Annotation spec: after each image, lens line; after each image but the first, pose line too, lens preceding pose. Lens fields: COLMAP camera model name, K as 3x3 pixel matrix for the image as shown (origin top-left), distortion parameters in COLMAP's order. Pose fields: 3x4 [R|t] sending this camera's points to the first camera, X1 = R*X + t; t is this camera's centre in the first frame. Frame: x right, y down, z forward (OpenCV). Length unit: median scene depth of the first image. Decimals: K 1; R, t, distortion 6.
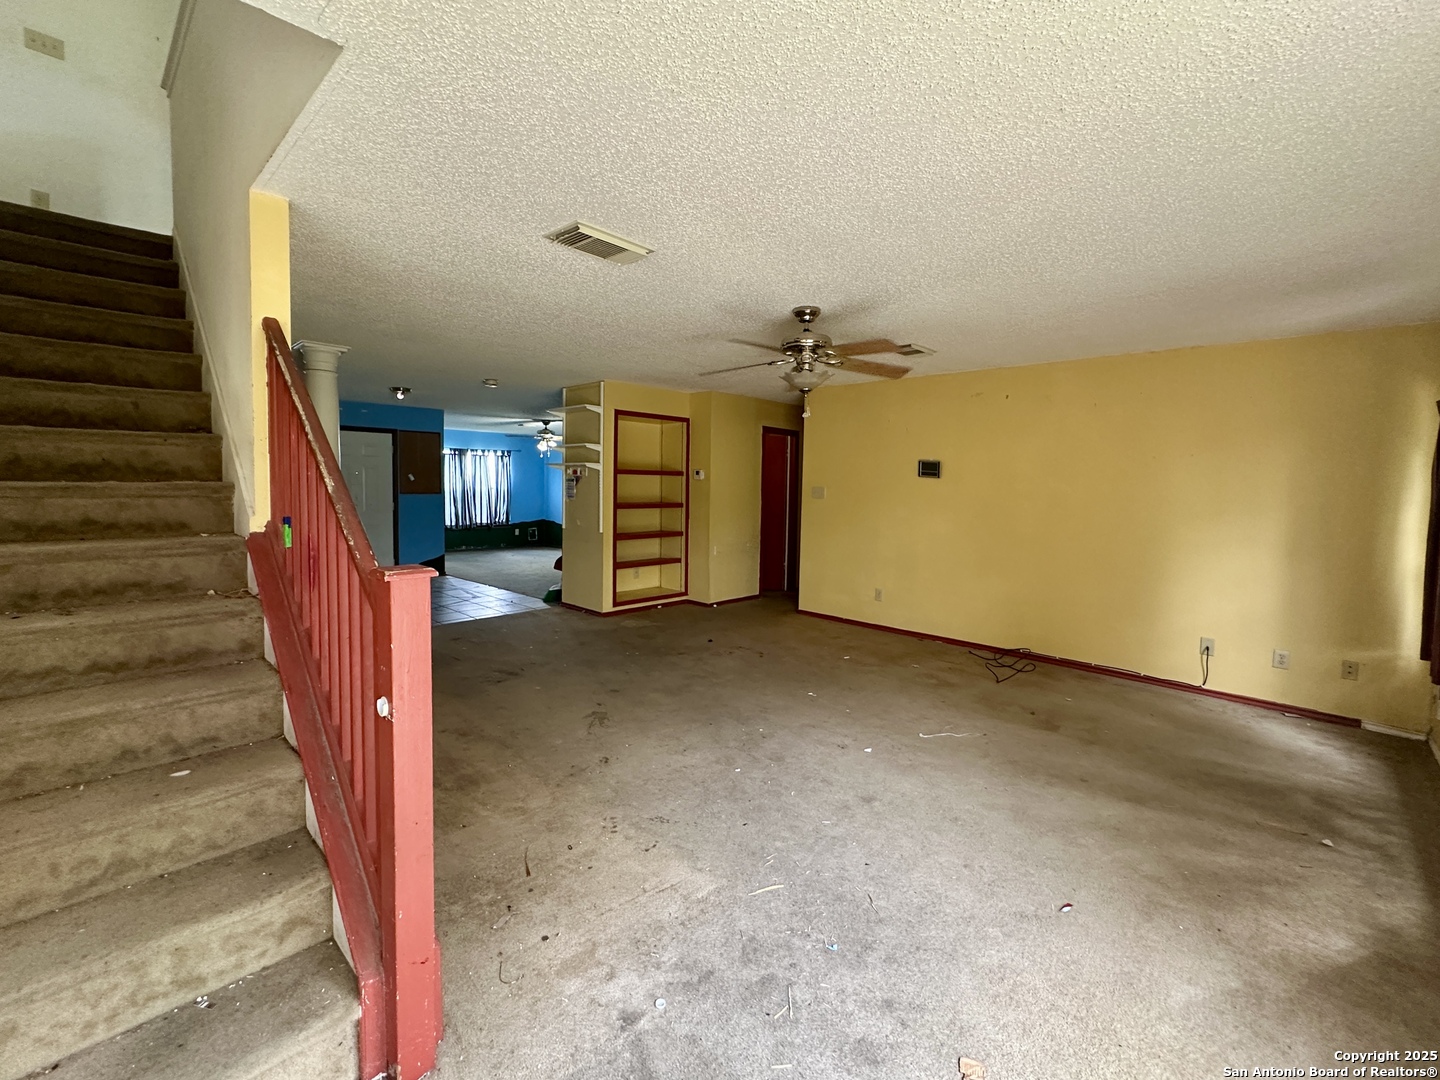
lens RADIAL K [[634.4, 0, 719.1], [0, 634.4, 513.0], [0, 0, 1]] dist [-0.004718, -0.000053]
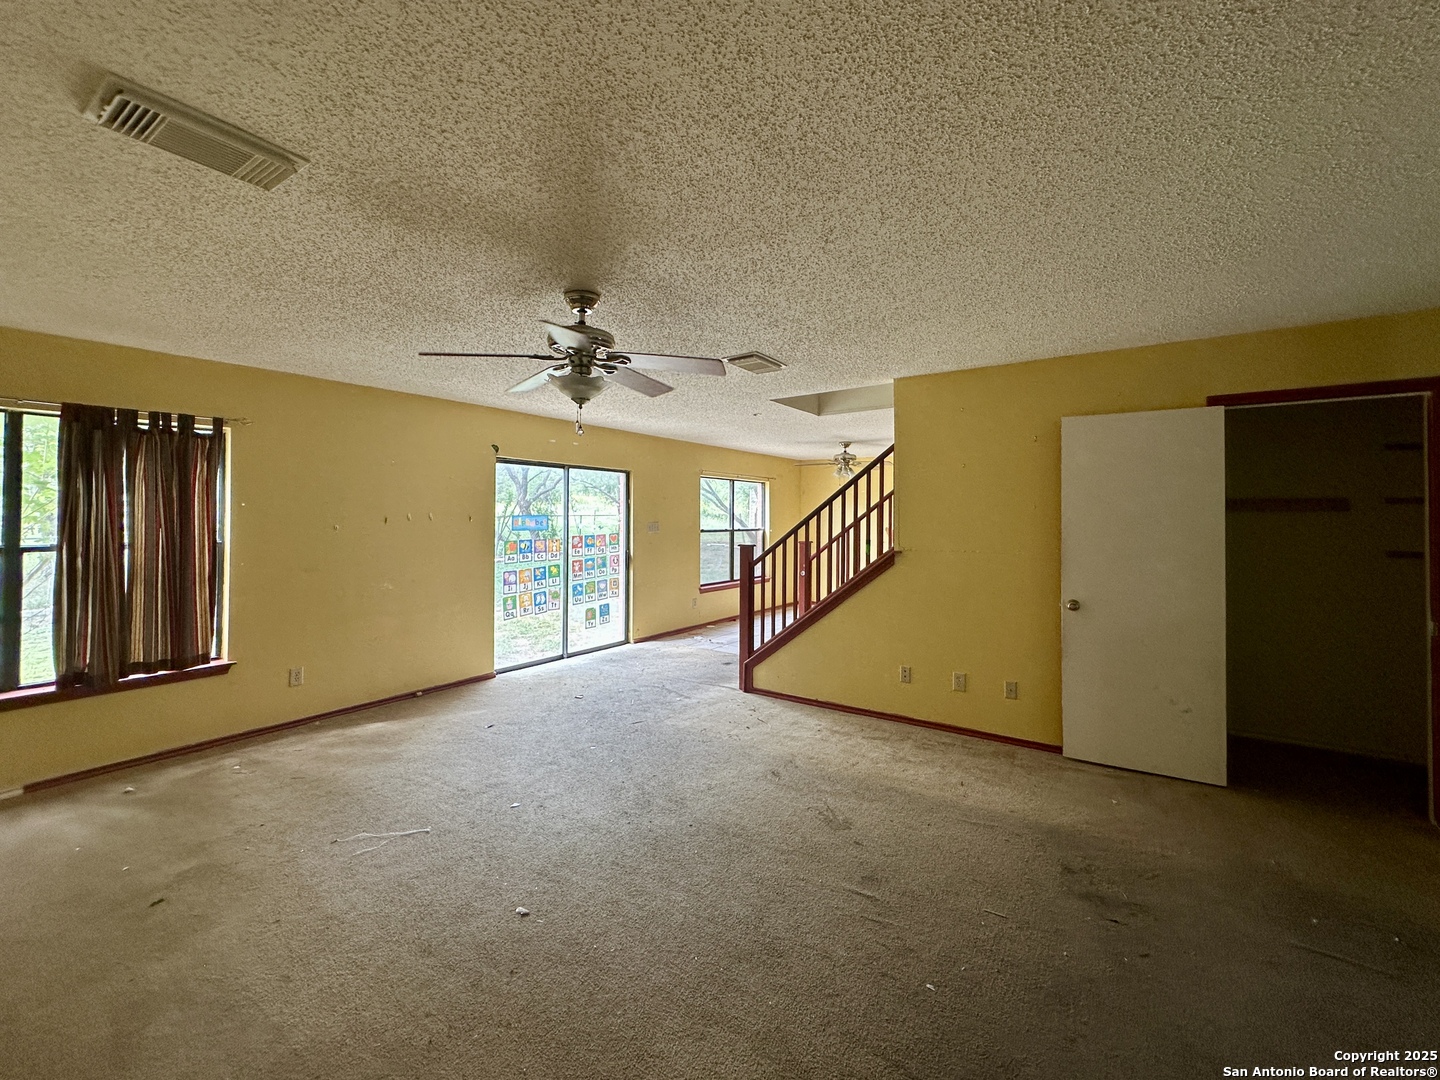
lens RADIAL K [[600.3, 0, 722.6], [0, 600.3, 508.3], [0, 0, 1]] dist [0.000075, 0.000304]
pose [[-0.986887, -0.023756, -0.159657, 0.076509], [-0.029034, 0.999104, 0.030803, -0.087418], [0.158782, 0.035035, -0.986692, 1.694351]]
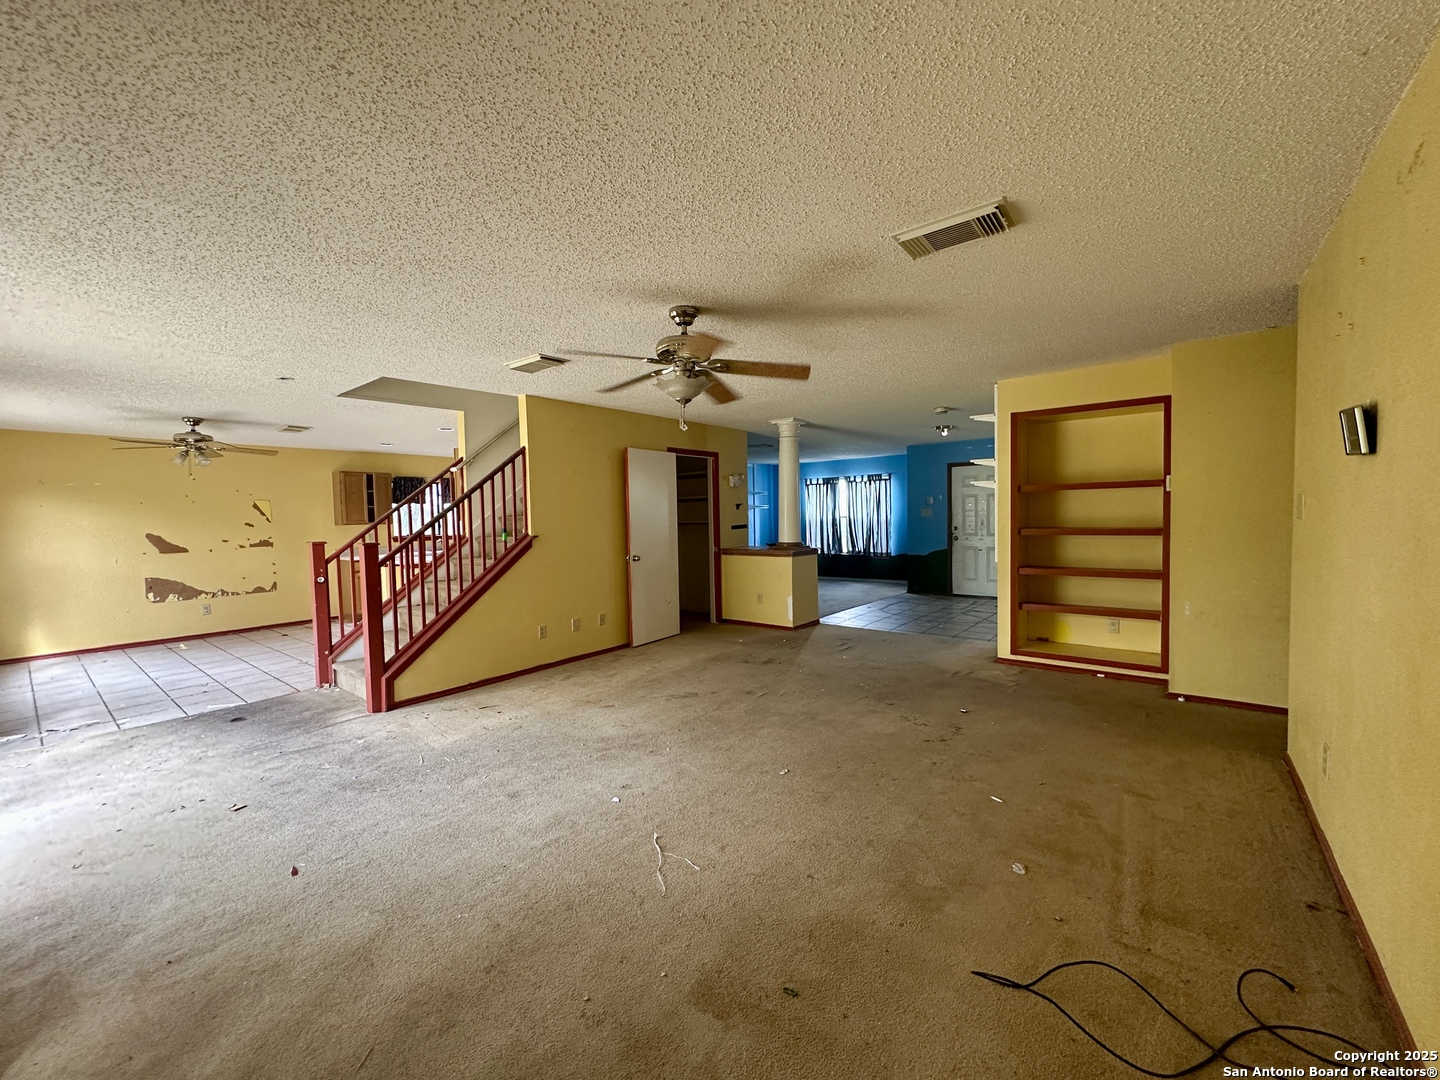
lens RADIAL K [[570.8, 0, 707.8], [0, 570.8, 542.7], [0, 0, 1]] dist [-0.001195, 0.000057]
pose [[0.075284, 0.031053, -0.996679, 0.925132], [-0.023984, 0.999282, 0.029322, -0.014824], [0.996874, 0.021697, 0.075975, 0.943116]]
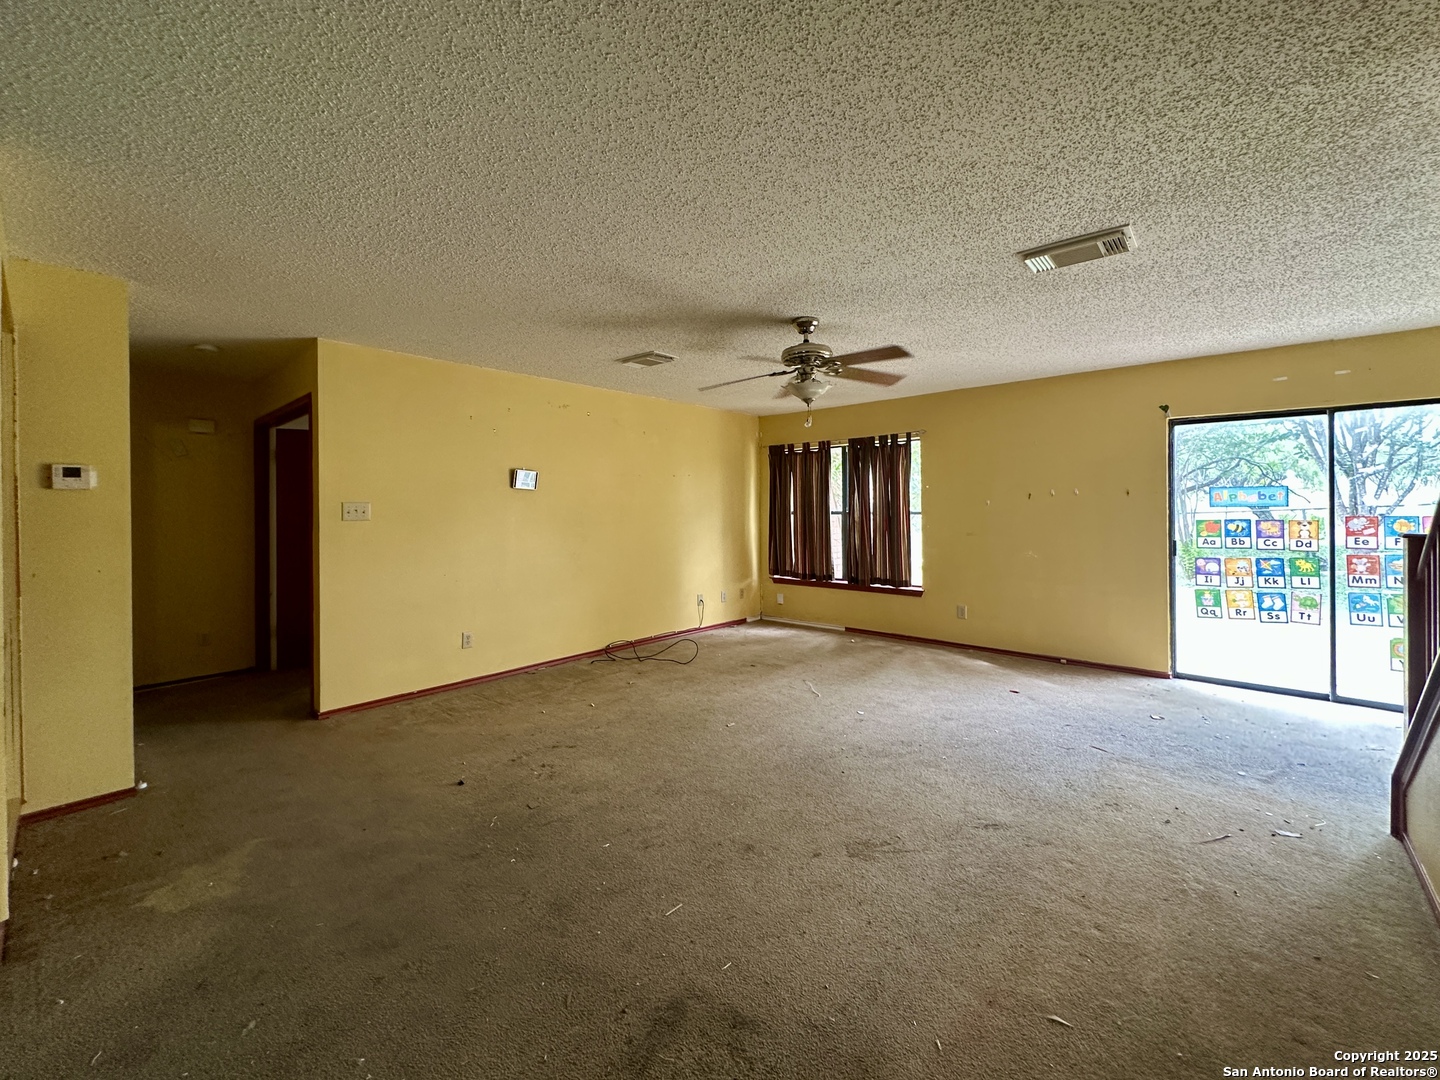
lens RADIAL K [[600.3, 0, 722.6], [0, 600.3, 508.3], [0, 0, 1]] dist [0.000075, 0.000304]
pose [[-0.047150, -0.022479, 0.998635, -0.789430], [0.056850, 0.998066, 0.025151, -0.052534], [-0.997269, 0.057959, -0.045781, 1.149809]]
